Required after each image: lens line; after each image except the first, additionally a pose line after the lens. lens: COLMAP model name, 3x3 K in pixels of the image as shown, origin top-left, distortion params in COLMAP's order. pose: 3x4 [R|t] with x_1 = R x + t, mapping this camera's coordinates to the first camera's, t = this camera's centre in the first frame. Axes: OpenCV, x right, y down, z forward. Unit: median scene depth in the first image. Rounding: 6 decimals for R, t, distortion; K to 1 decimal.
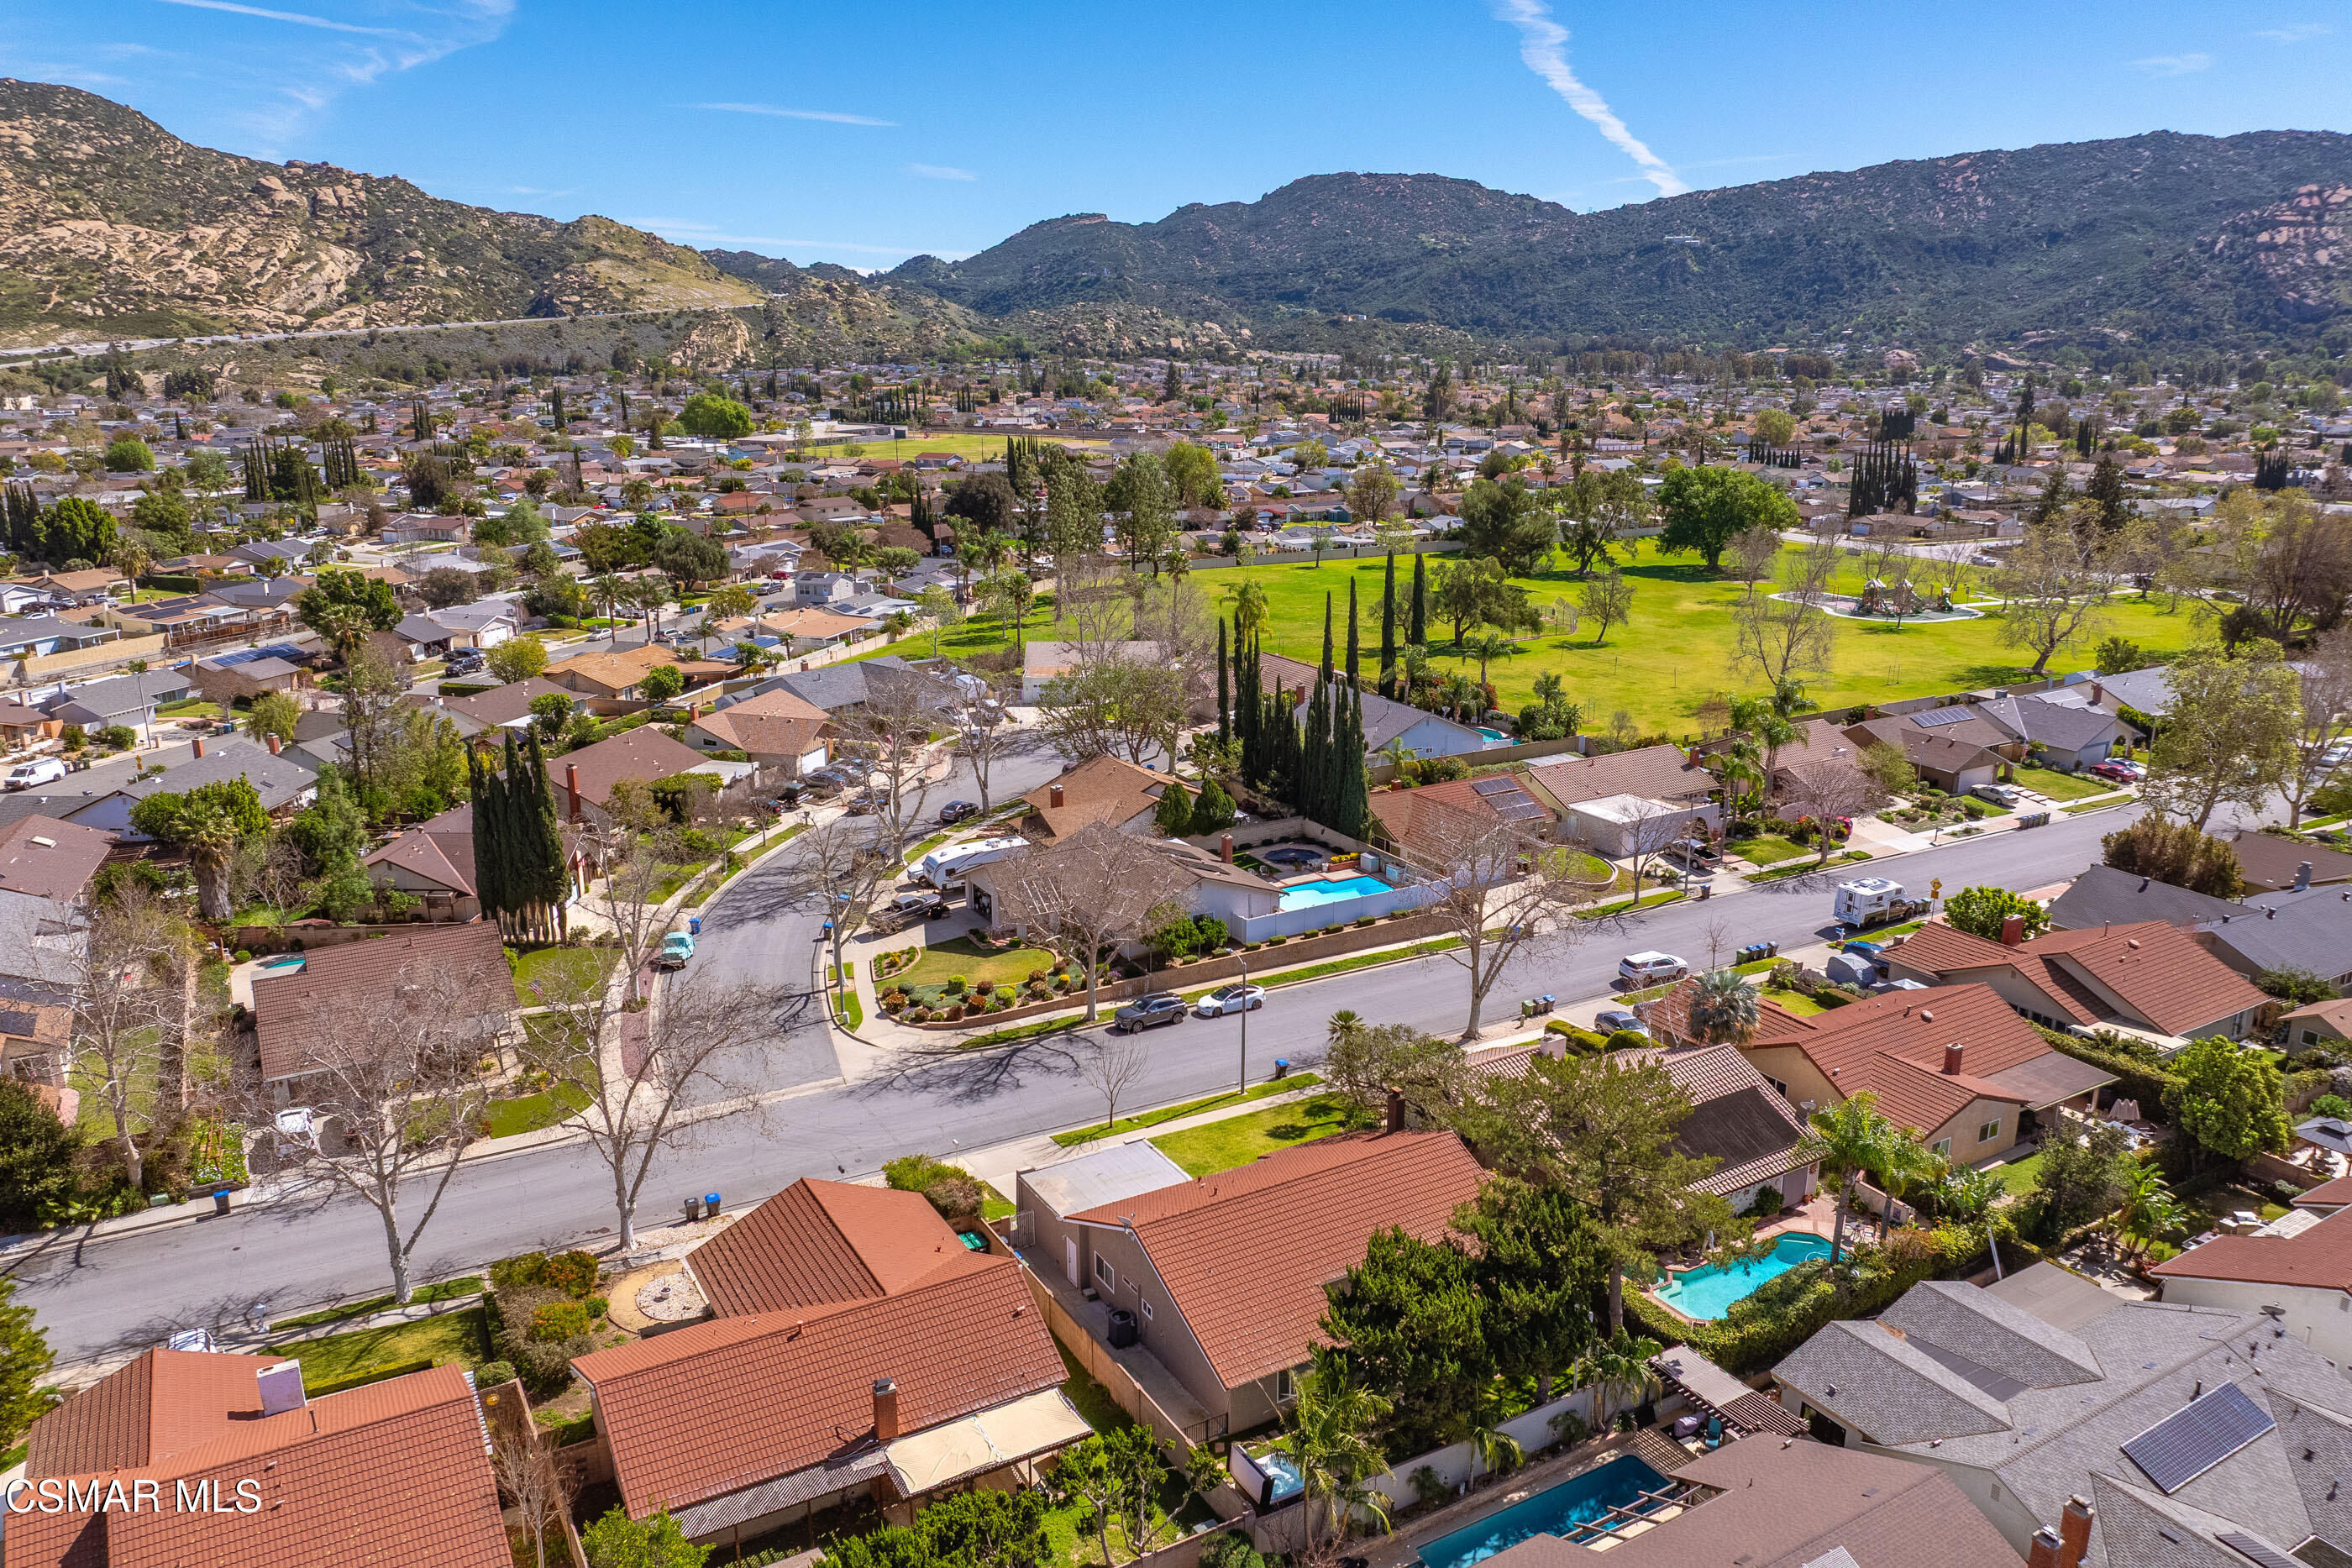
lens RADIAL K [[1656.1, 0, 1193.2], [0, 1656.1, 783.8], [0, 0, 1]] dist [-0.028677, 0.001076]
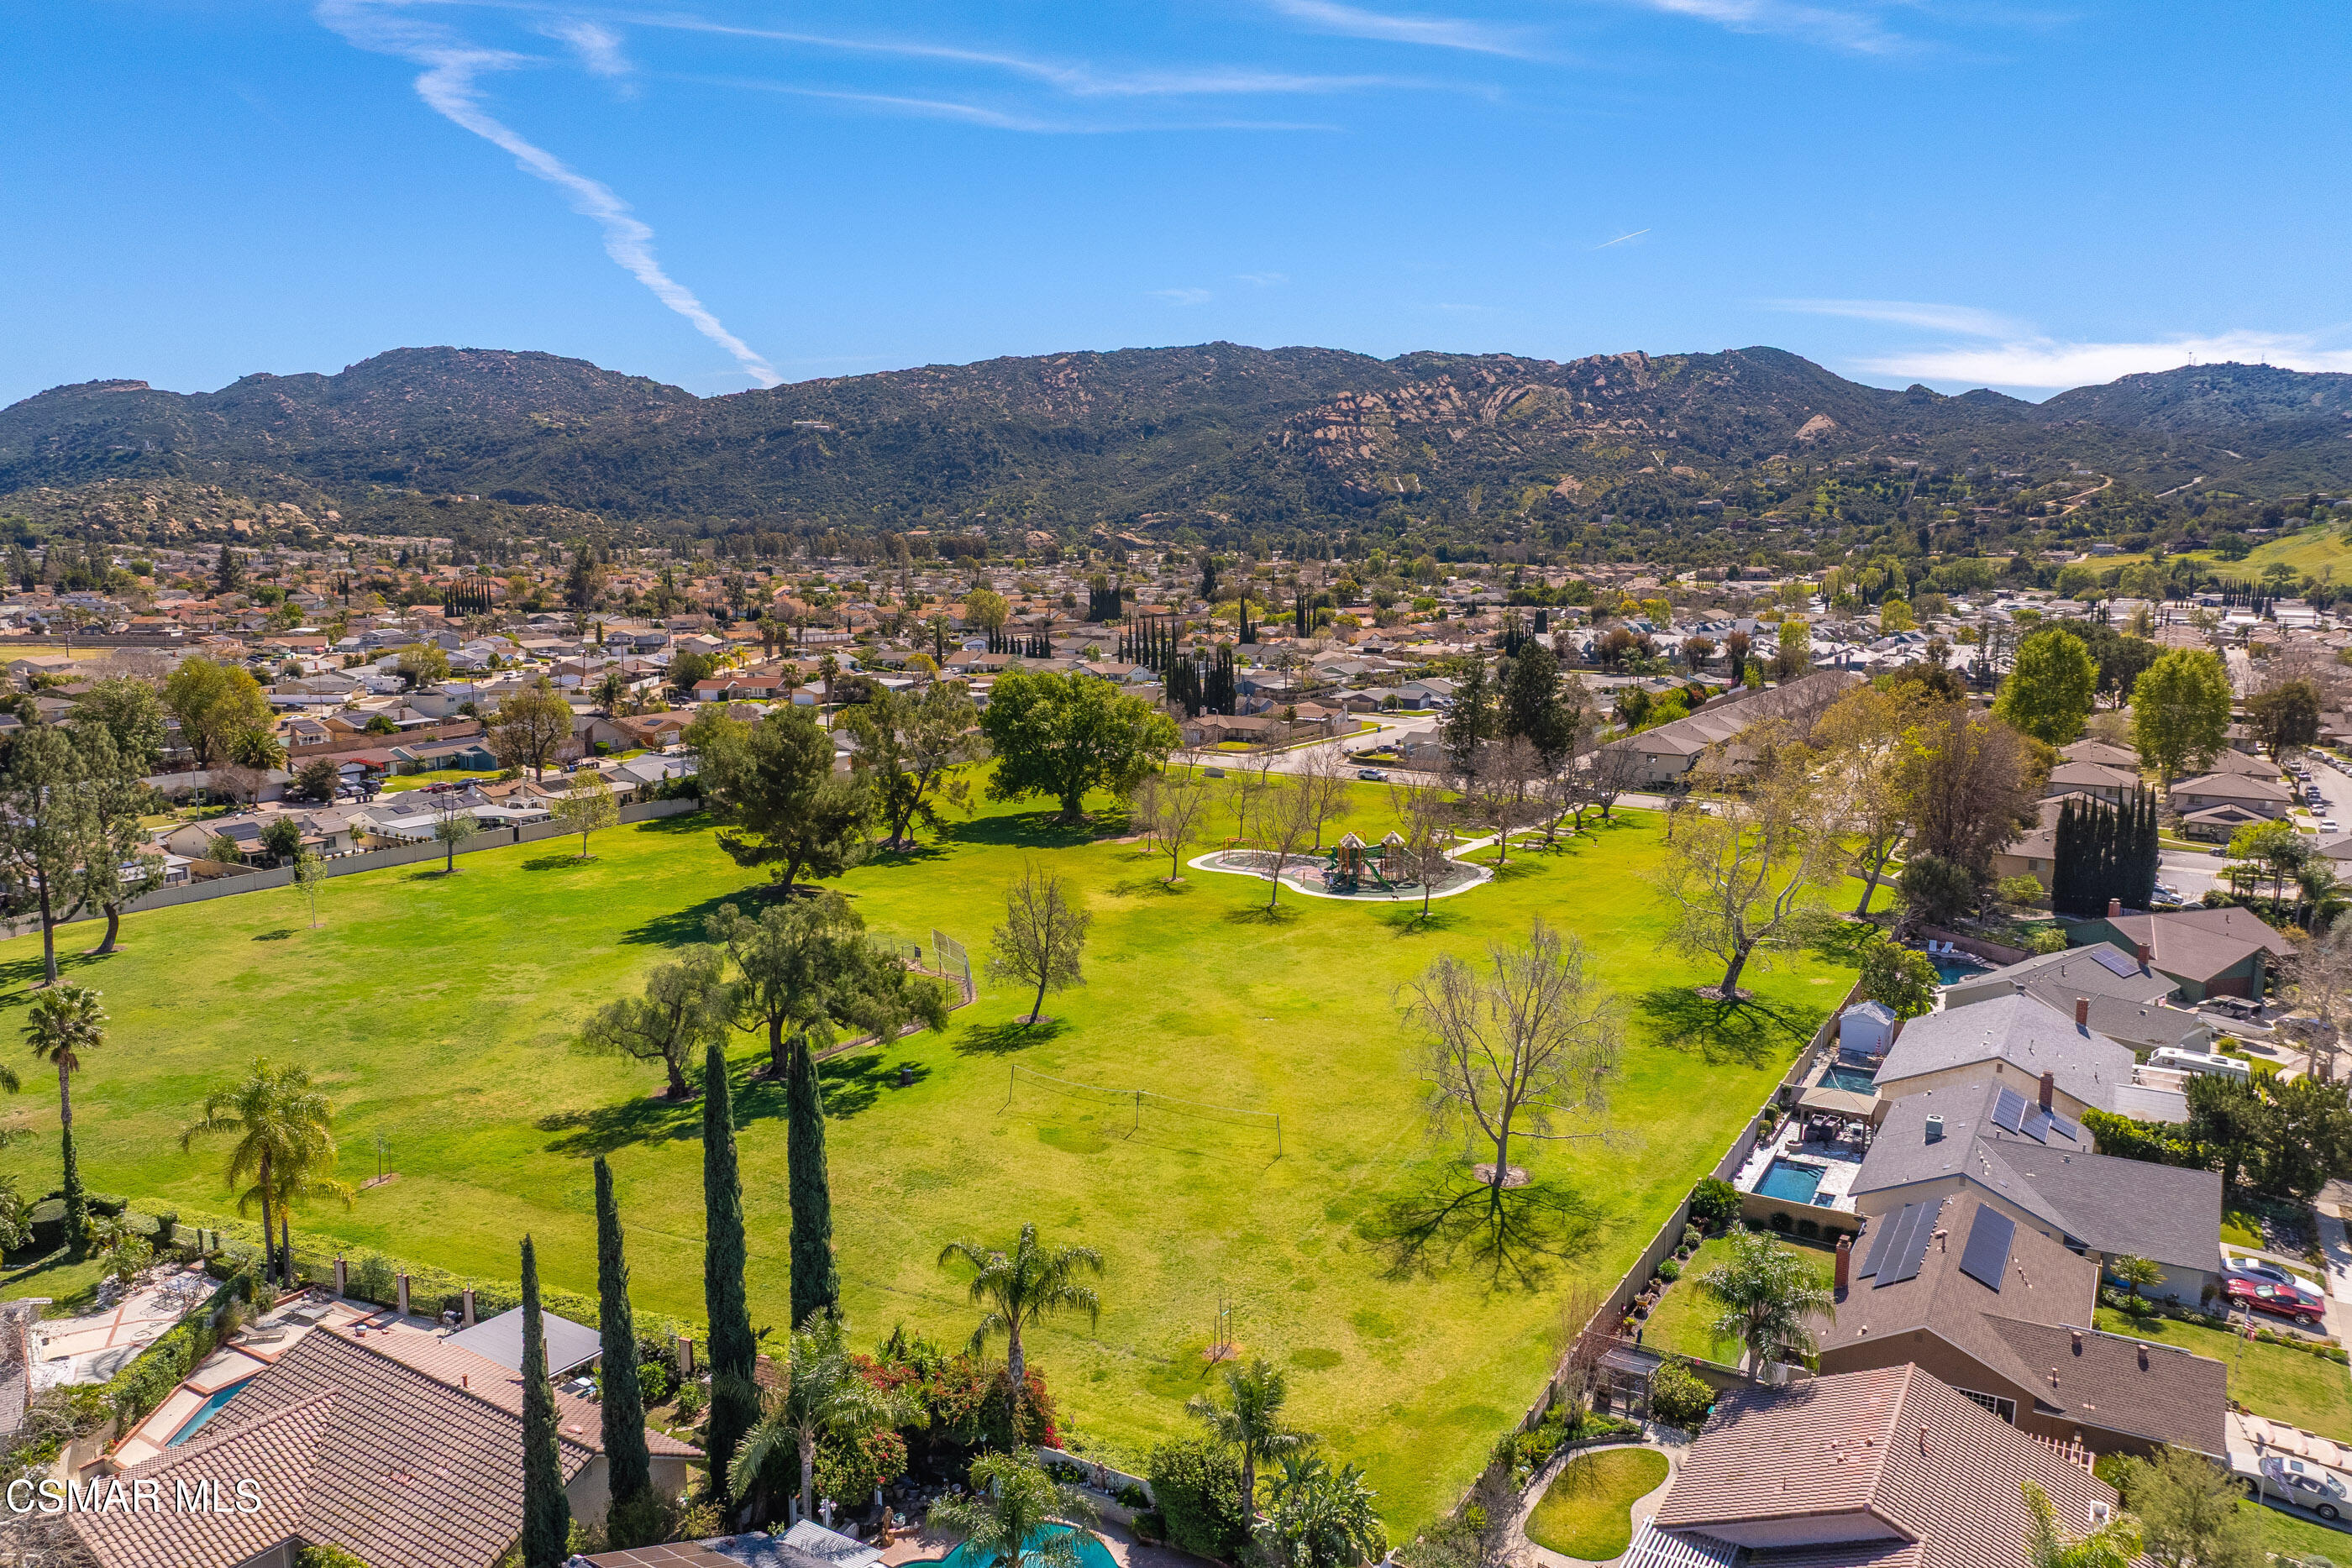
lens RADIAL K [[1654.8, 0, 1183.1], [0, 1654.8, 795.2], [0, 0, 1]] dist [-0.032636, -0.005948]
pose [[0.876961, -0.071959, 0.475143, 0.026296], [0.119631, 0.990289, -0.070824, -0.079317], [-0.465432, 0.118951, 0.877054, 0.345183]]
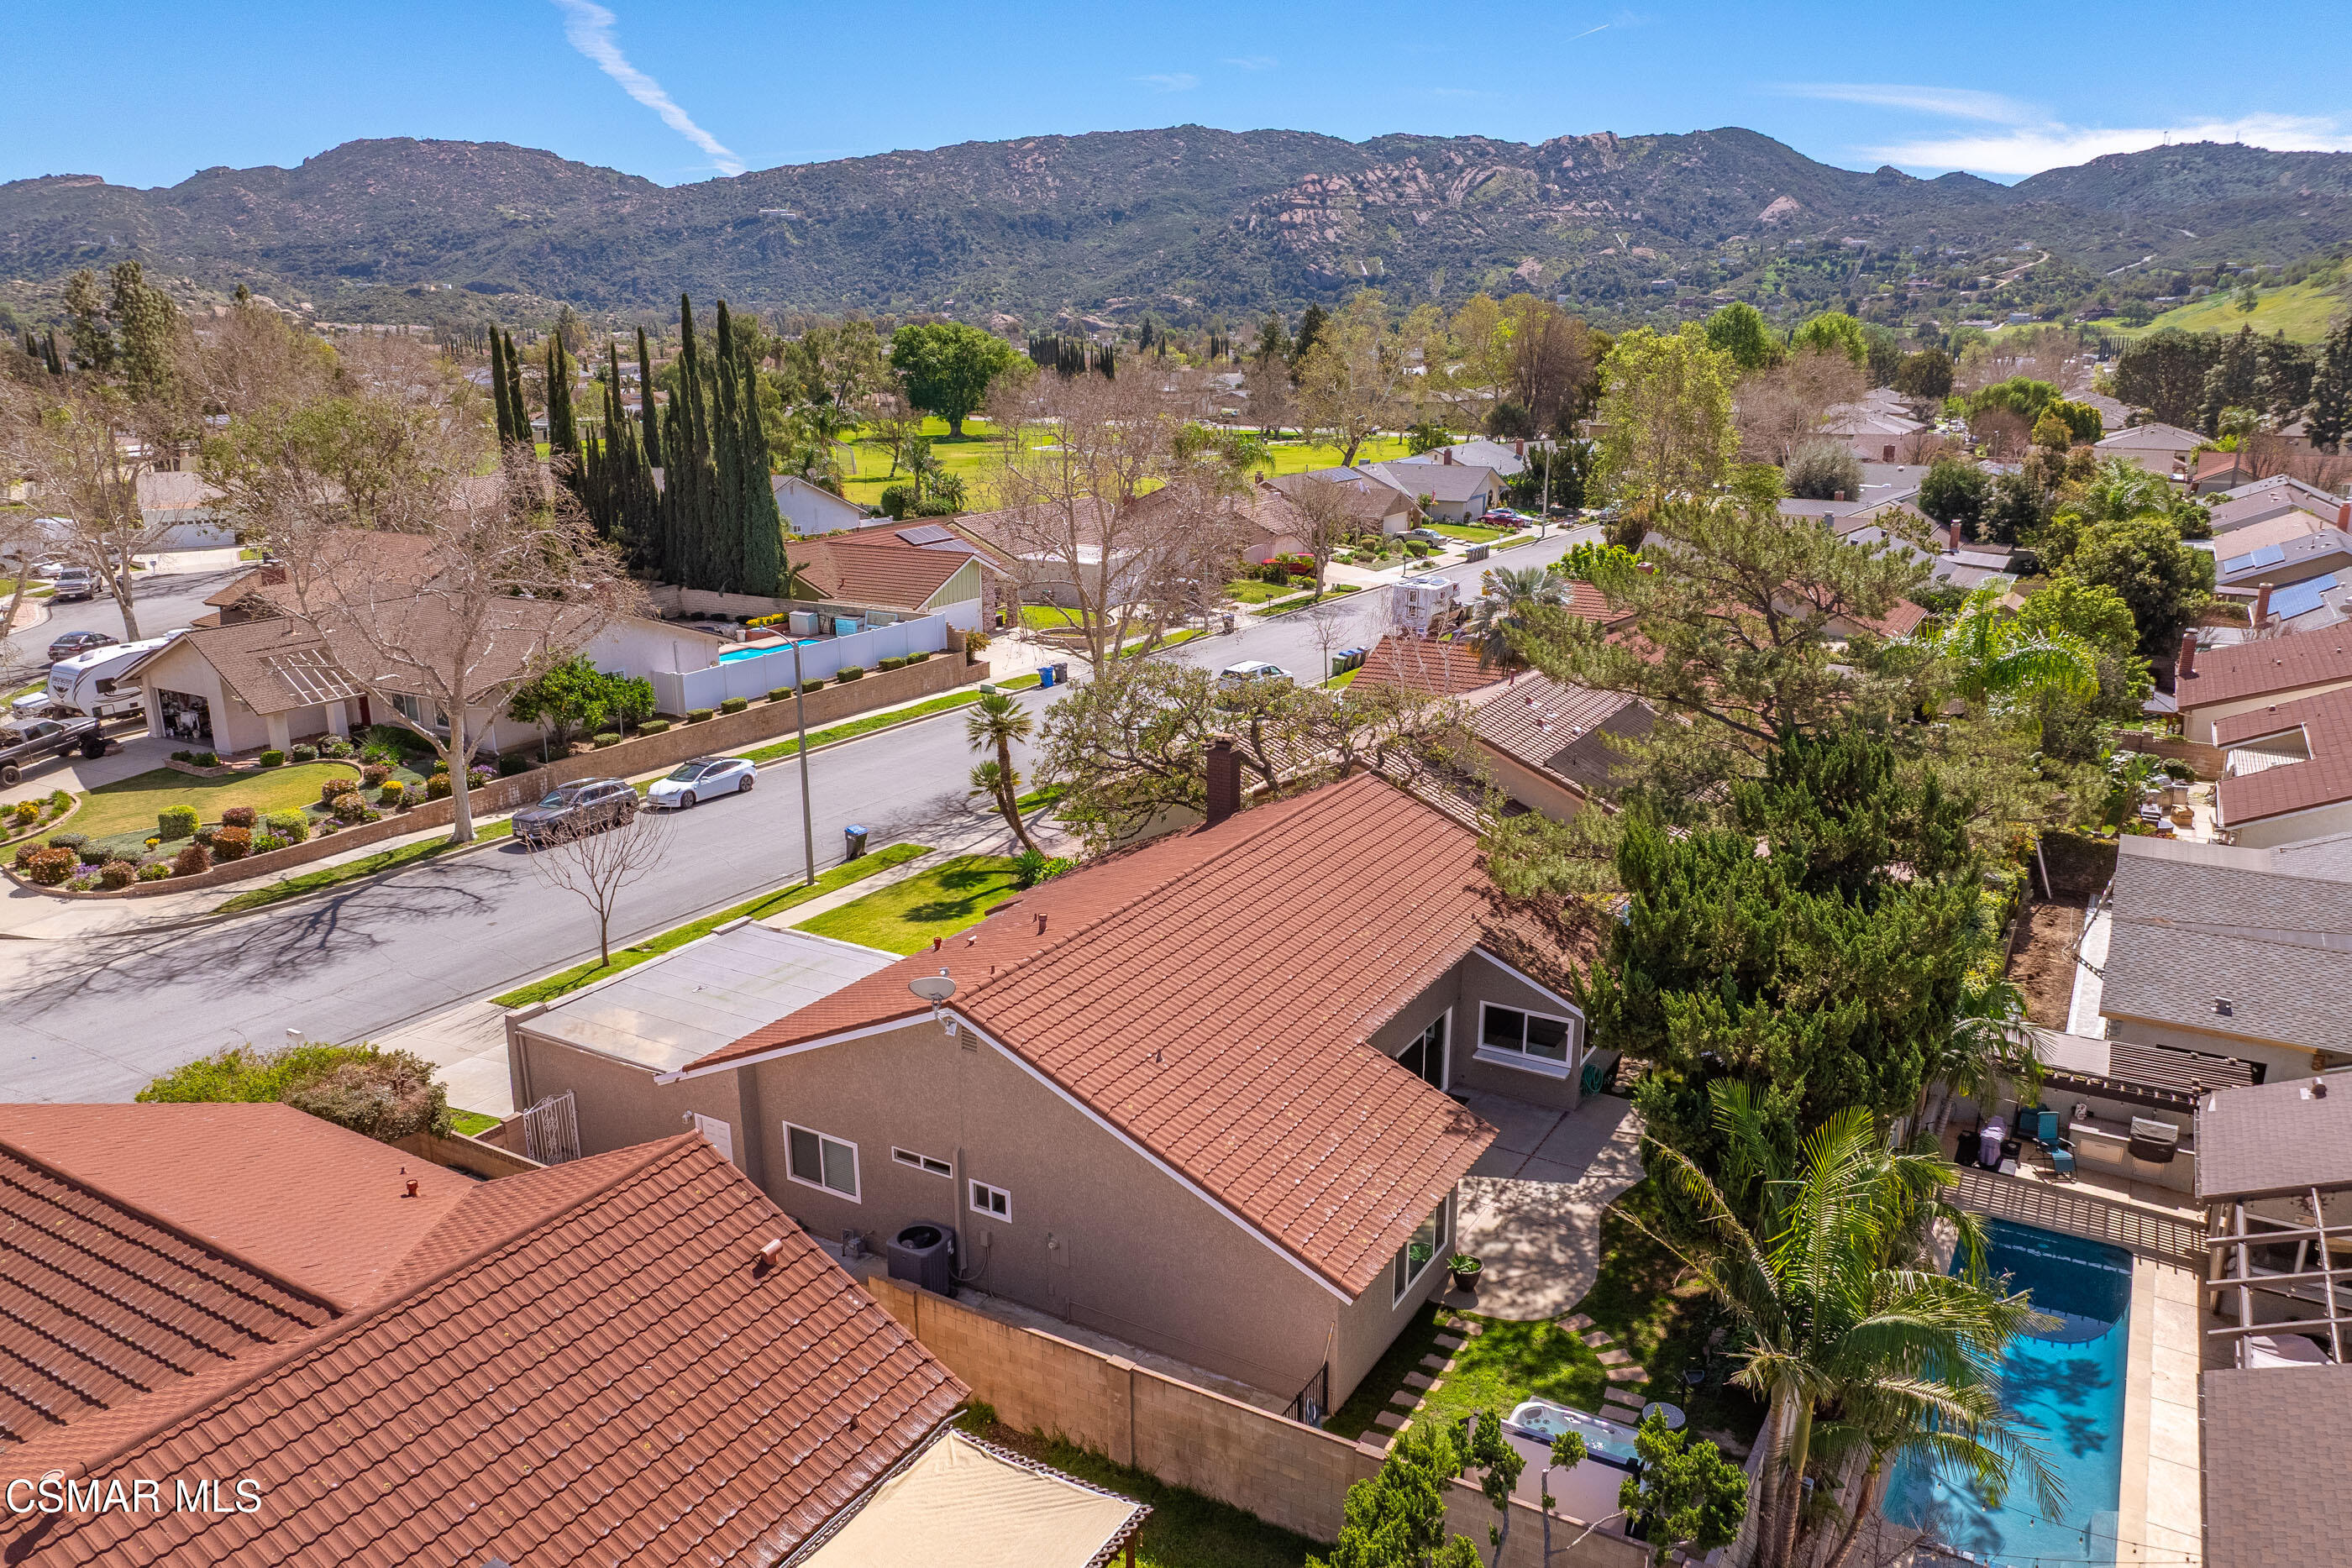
lens RADIAL K [[1658.1, 0, 1181.4], [0, 1658.1, 796.0], [0, 0, 1]] dist [-0.046545, 0.018337]
pose [[0.872710, -0.133885, 0.469523, -0.033504], [0.127892, 0.990775, 0.044806, 0.040917], [-0.471191, 0.020946, 0.881783, 0.121577]]
